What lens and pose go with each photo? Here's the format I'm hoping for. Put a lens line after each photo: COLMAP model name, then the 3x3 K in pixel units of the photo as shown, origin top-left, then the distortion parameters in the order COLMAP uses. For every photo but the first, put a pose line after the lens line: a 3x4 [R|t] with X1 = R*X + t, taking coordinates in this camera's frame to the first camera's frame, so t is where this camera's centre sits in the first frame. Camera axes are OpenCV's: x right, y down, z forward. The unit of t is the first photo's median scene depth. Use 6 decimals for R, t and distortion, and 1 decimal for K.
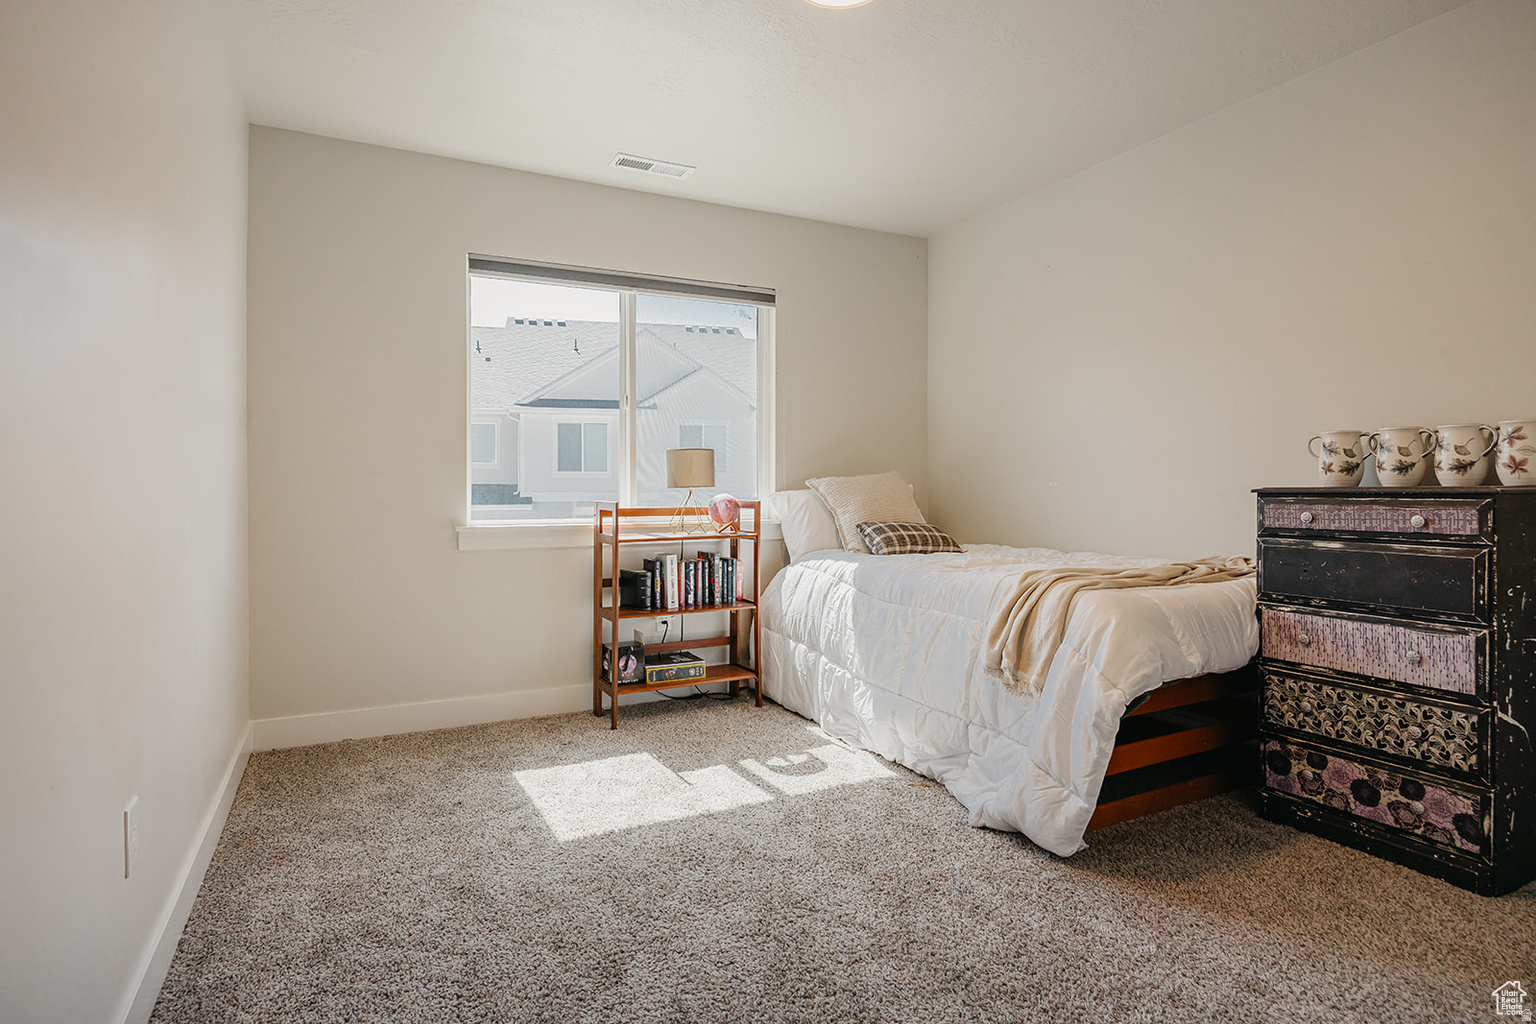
lens RADIAL K [[785.7, 0, 770.0], [0, 785.7, 498.8], [0, 0, 1]] dist [-0.000411, 0.000227]
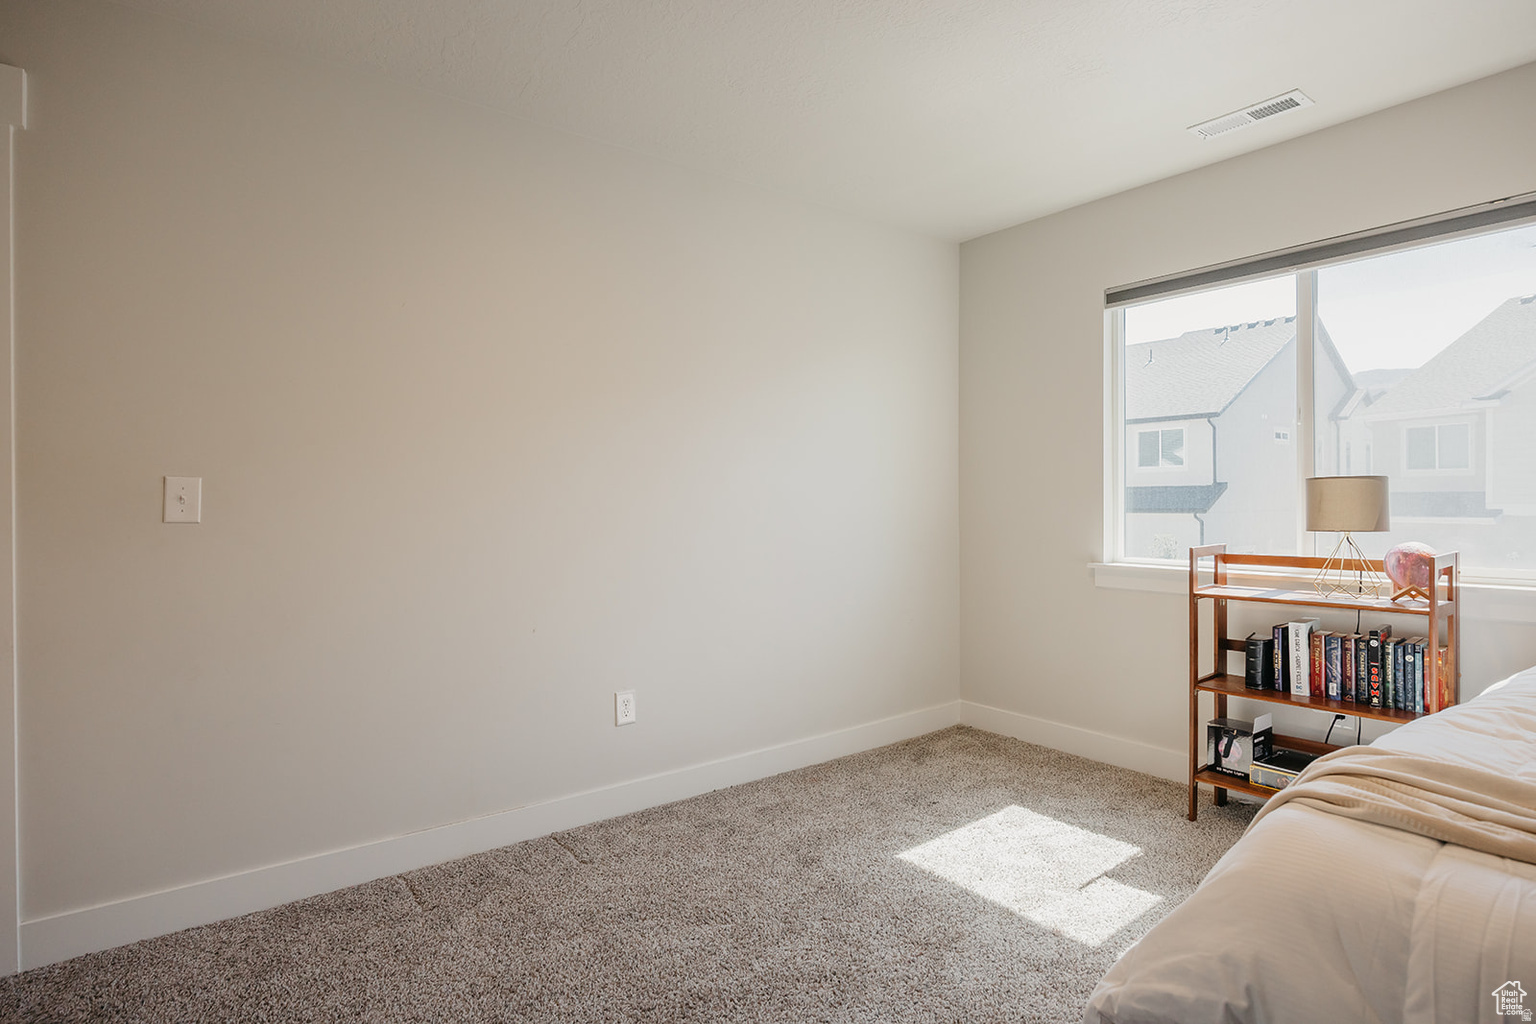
lens RADIAL K [[785.7, 0, 777.0], [0, 785.7, 504.5], [0, 0, 1]] dist [-0.000411, 0.000227]
pose [[0.227893, 0.003087, -0.973681, 0.629682], [-0.002896, 0.999993, 0.002493, -0.051740], [0.973682, 0.002251, 0.227901, 0.470074]]
